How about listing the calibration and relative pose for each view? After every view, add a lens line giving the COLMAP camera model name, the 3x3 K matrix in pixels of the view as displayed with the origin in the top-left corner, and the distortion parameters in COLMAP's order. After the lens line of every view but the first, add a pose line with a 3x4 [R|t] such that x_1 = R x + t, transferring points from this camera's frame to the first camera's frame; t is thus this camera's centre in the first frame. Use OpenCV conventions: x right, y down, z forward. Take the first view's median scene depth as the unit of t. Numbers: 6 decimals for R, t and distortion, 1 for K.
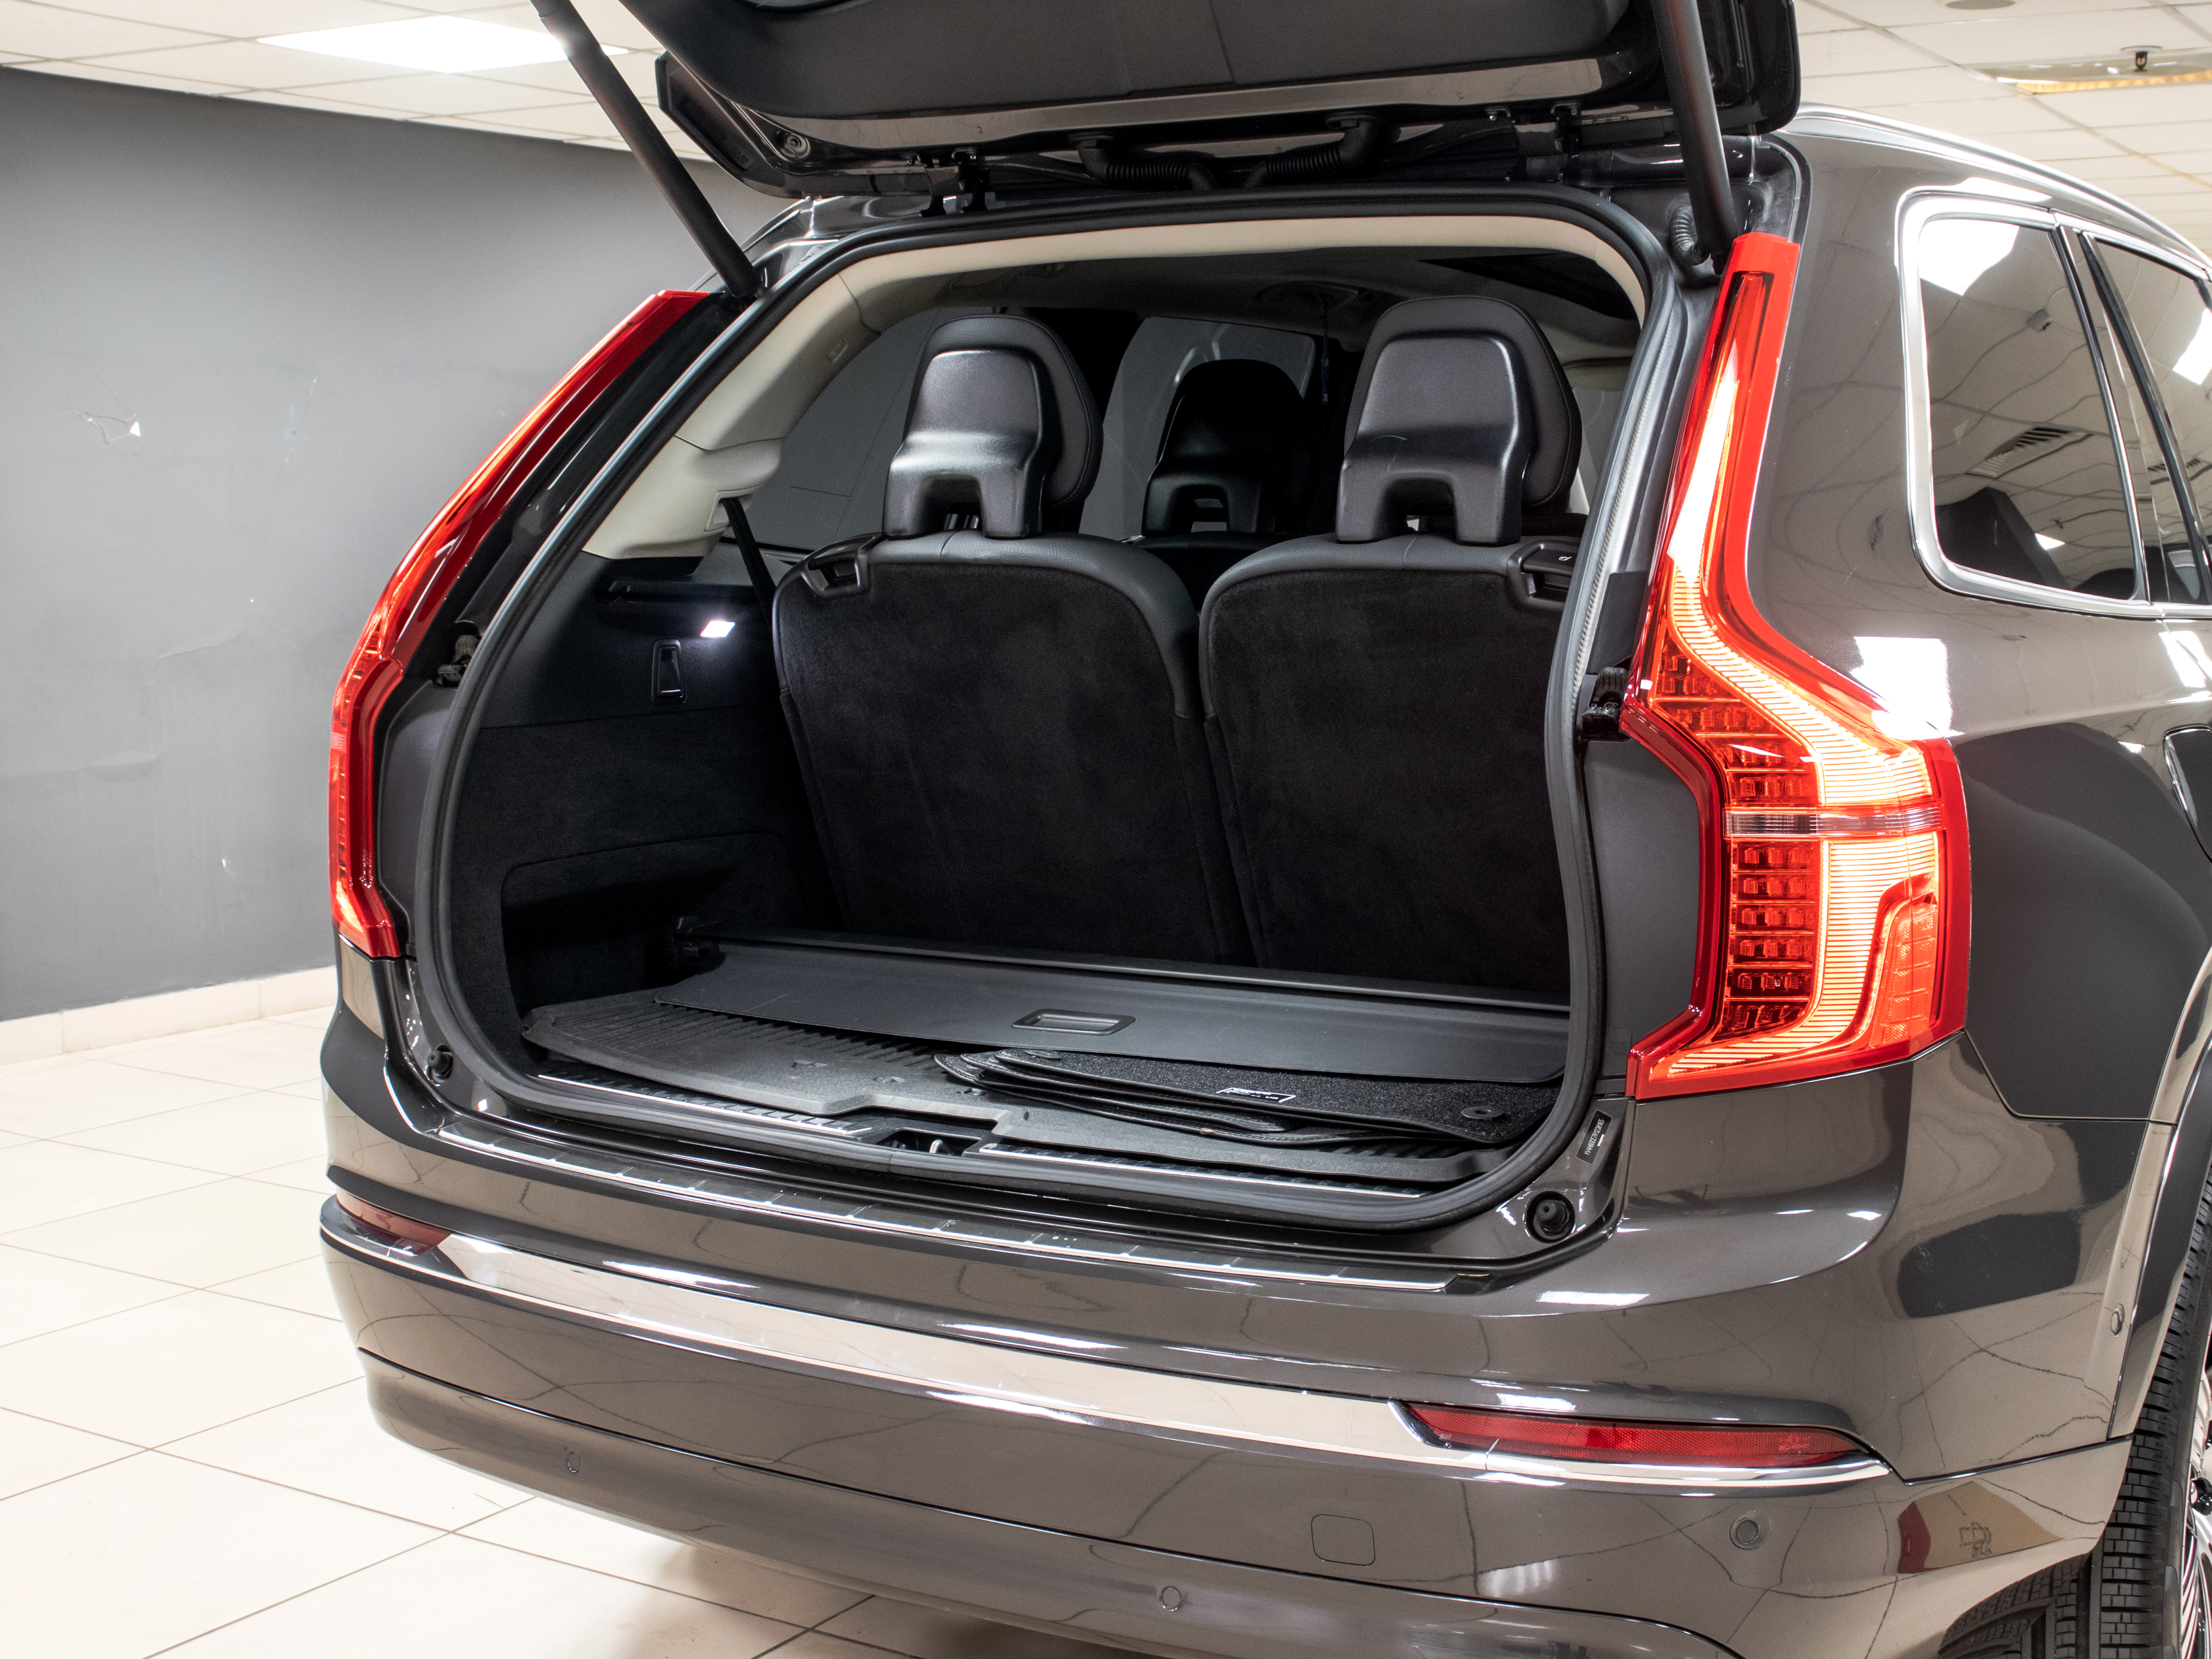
lens RADIAL K [[3052.7, 0, 1106.0], [0, 3052.7, 829.5], [0, 0, 1]] dist [-0.051614, -0.022949]
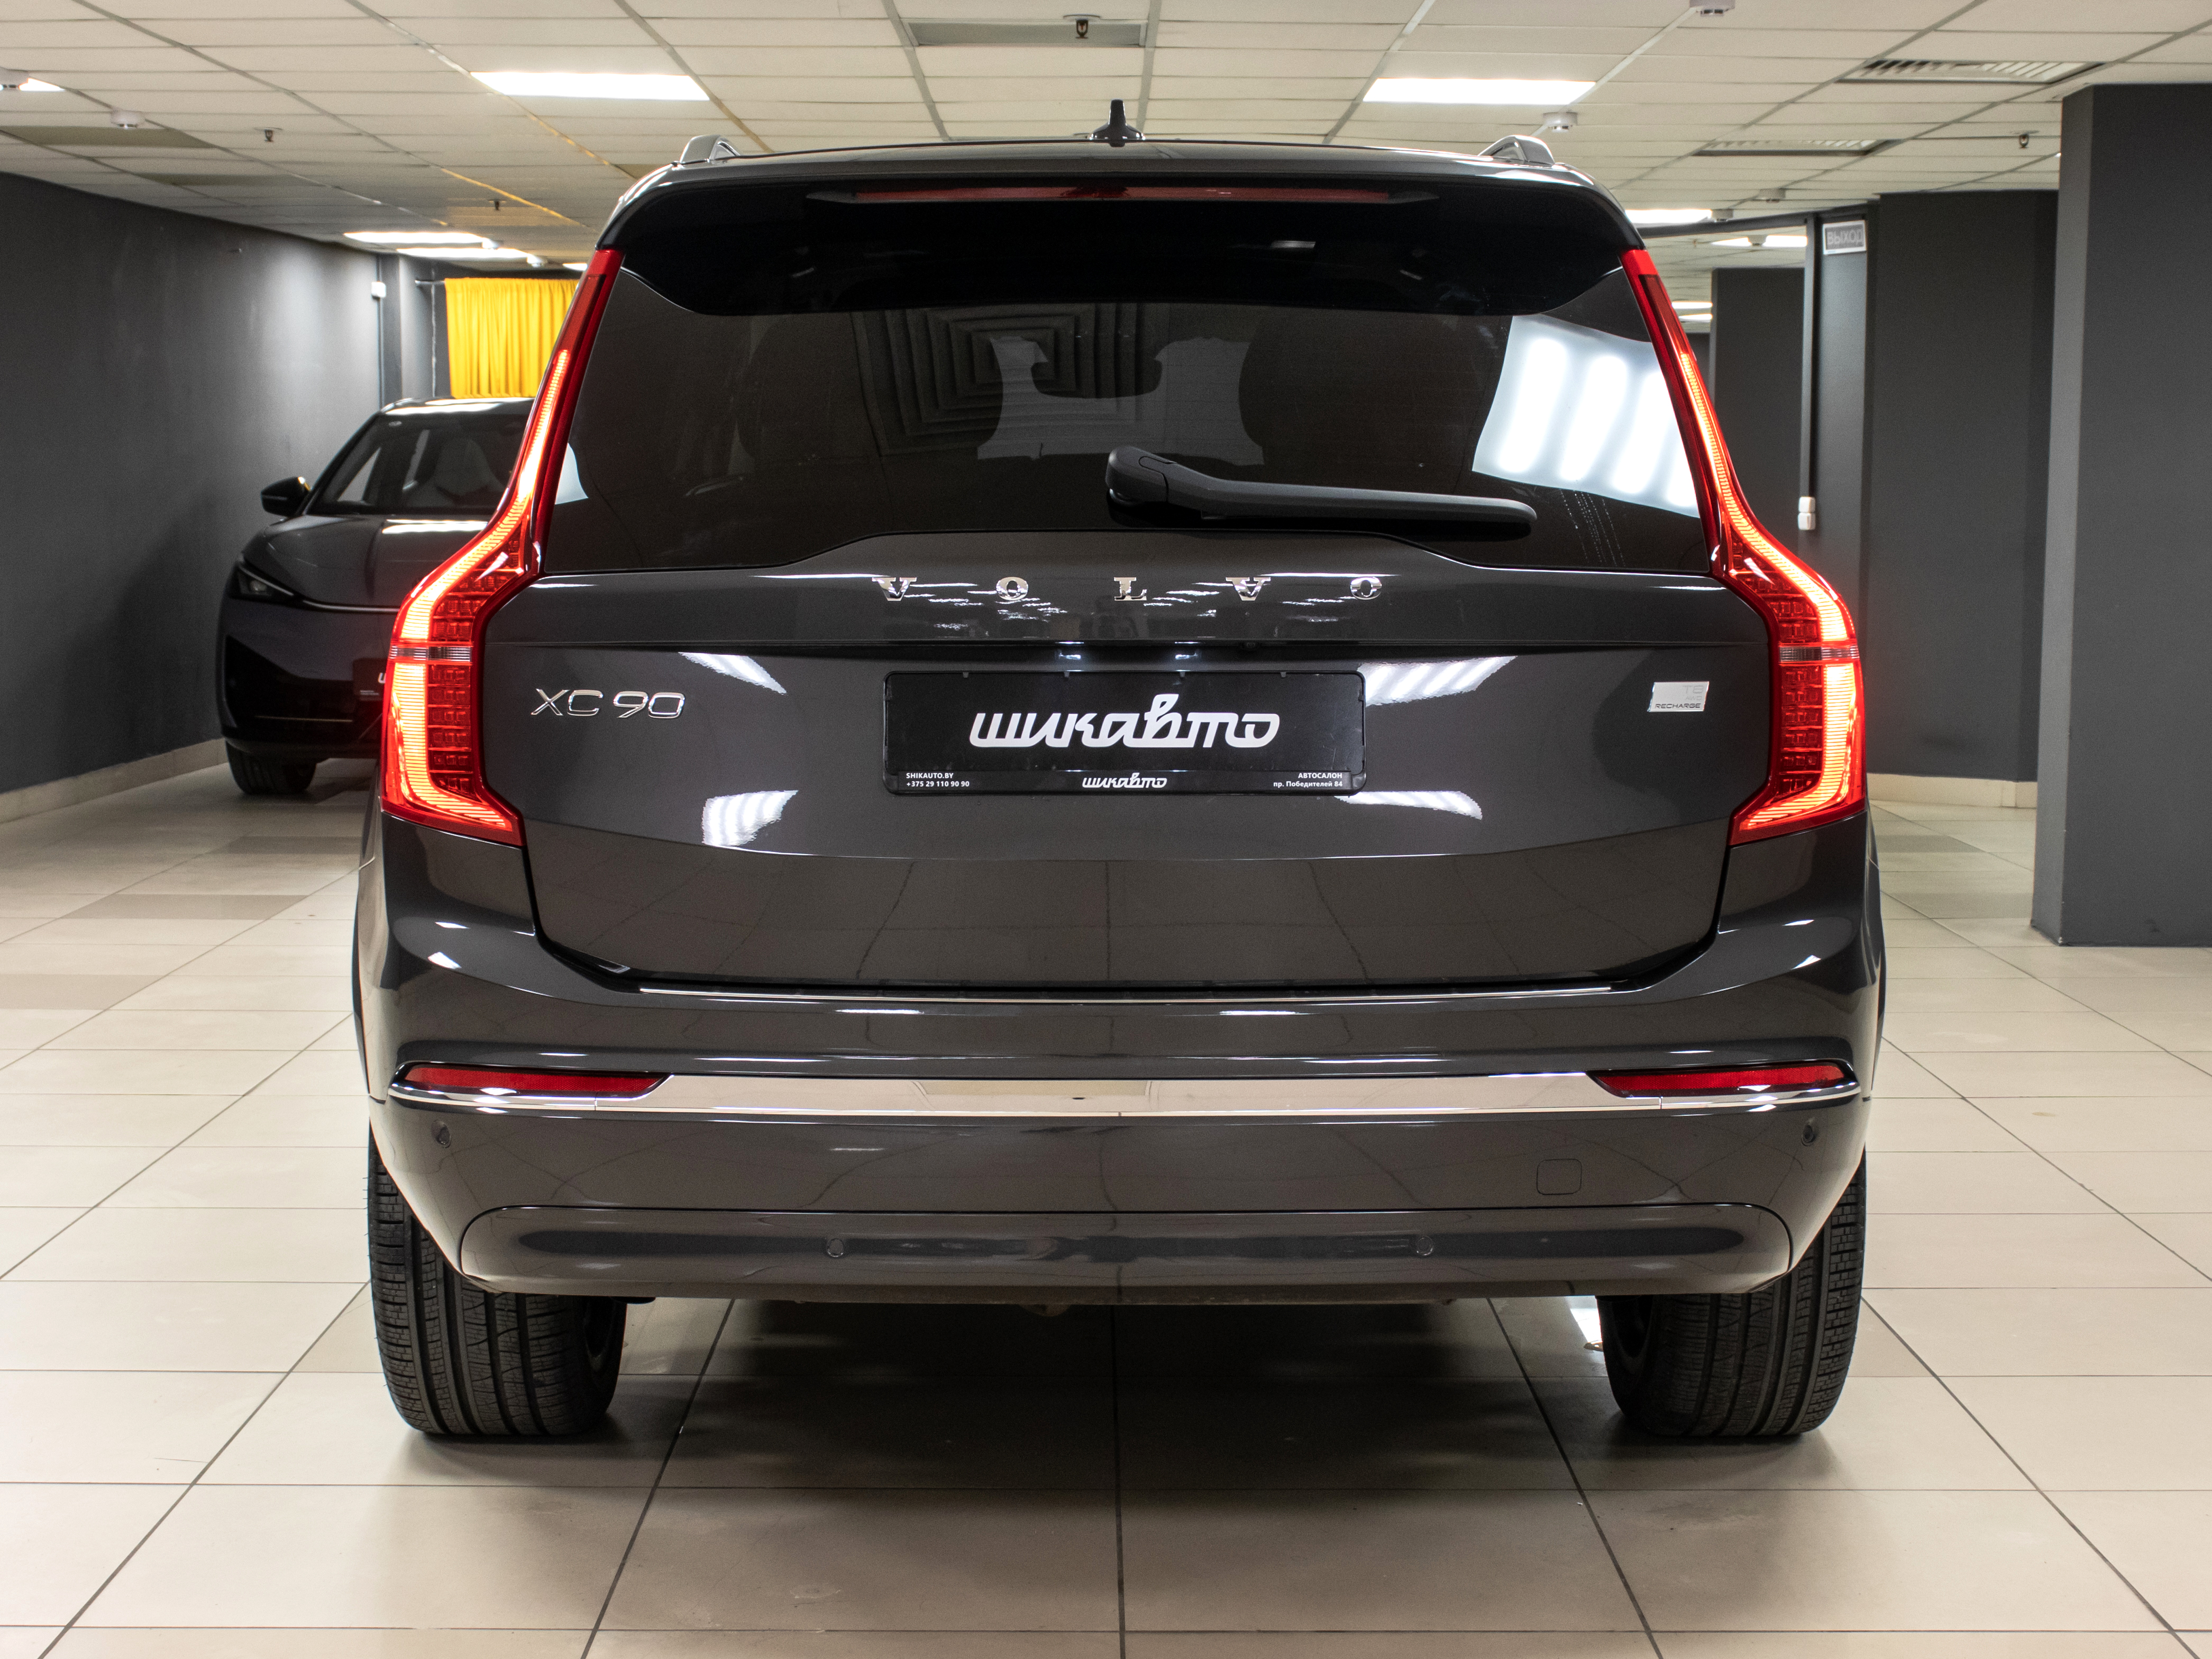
lens RADIAL K [[3796.0, 0, 1104.8], [0, 3796.0, 887.8], [0, 0, 1]] dist [-0.114275, 0.019969]
pose [[0.850365, -0.059182, 0.522855, -1.001963], [0.054532, 0.998216, 0.024299, 0.046753], [-0.523361, 0.007849, 0.852075, -0.379598]]
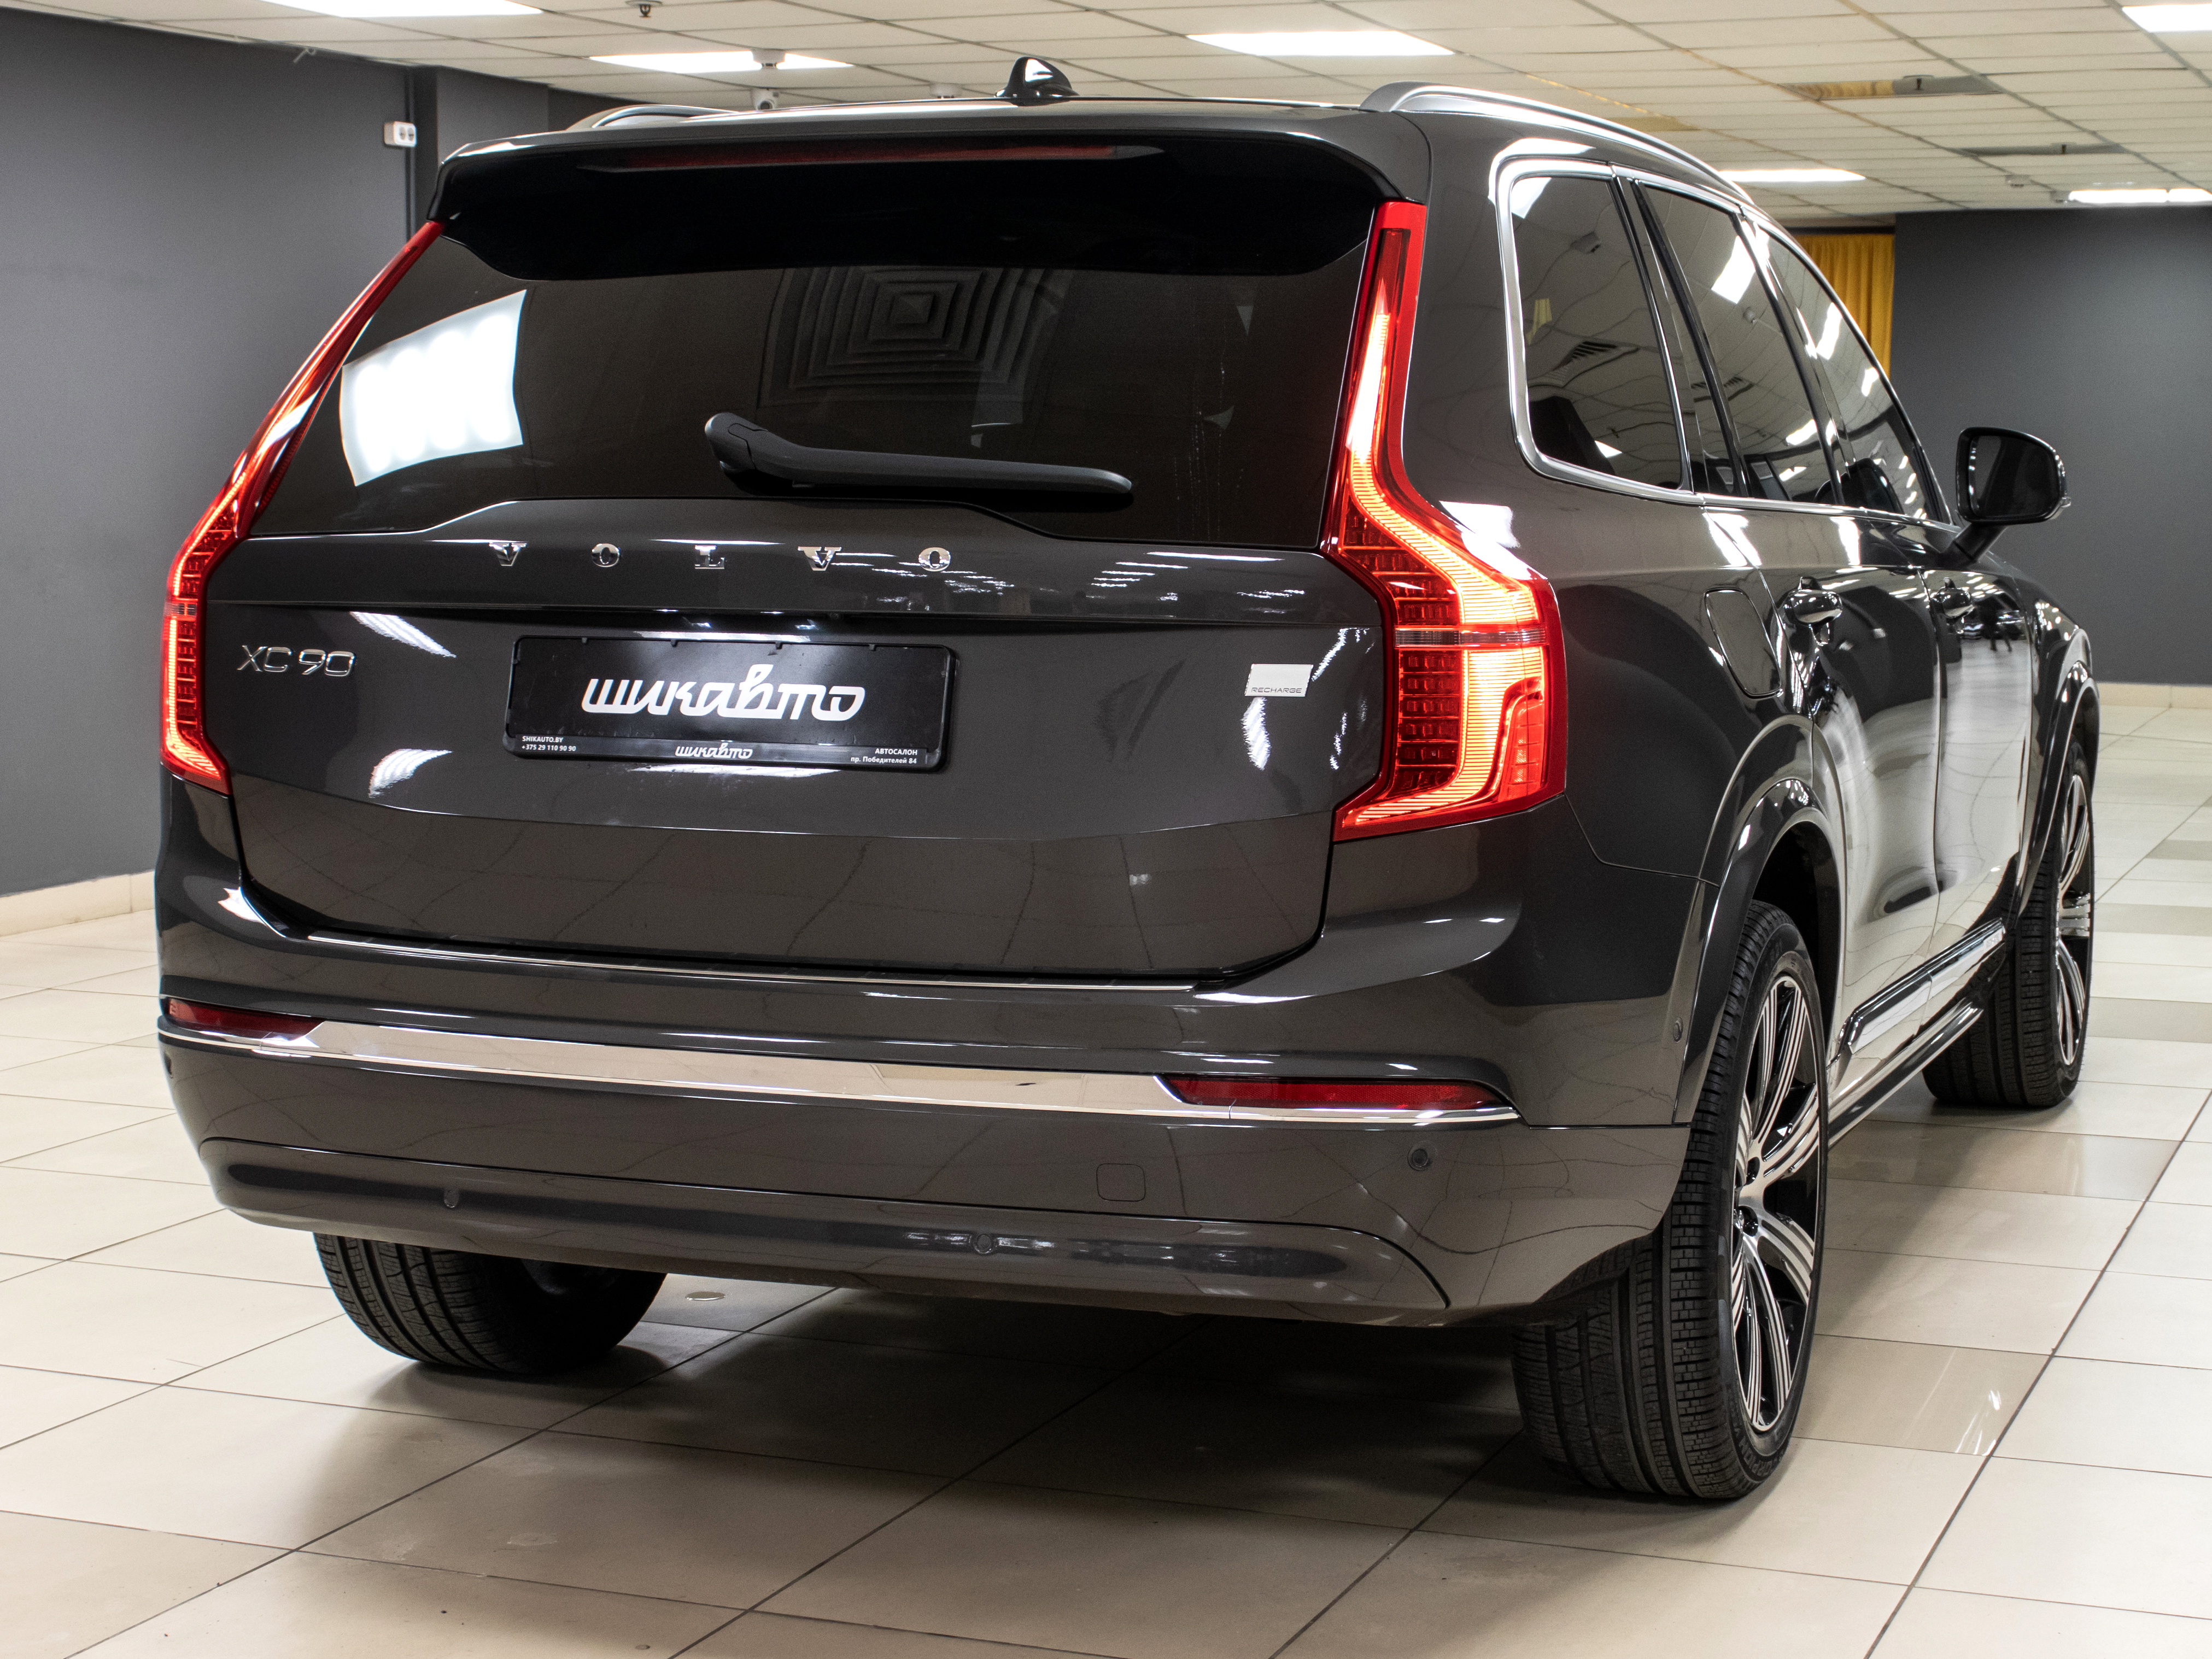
lens RADIAL K [[3824.1, 0, 1106.0], [0, 3824.1, 829.5], [0, 0, 1]] dist [-0.047302, -0.093274]
pose [[0.984446, -0.015633, 0.174993, -0.218031], [0.015889, 0.999874, -0.000063, 0.079174], [-0.174970, 0.002842, 0.984570, -0.643932]]
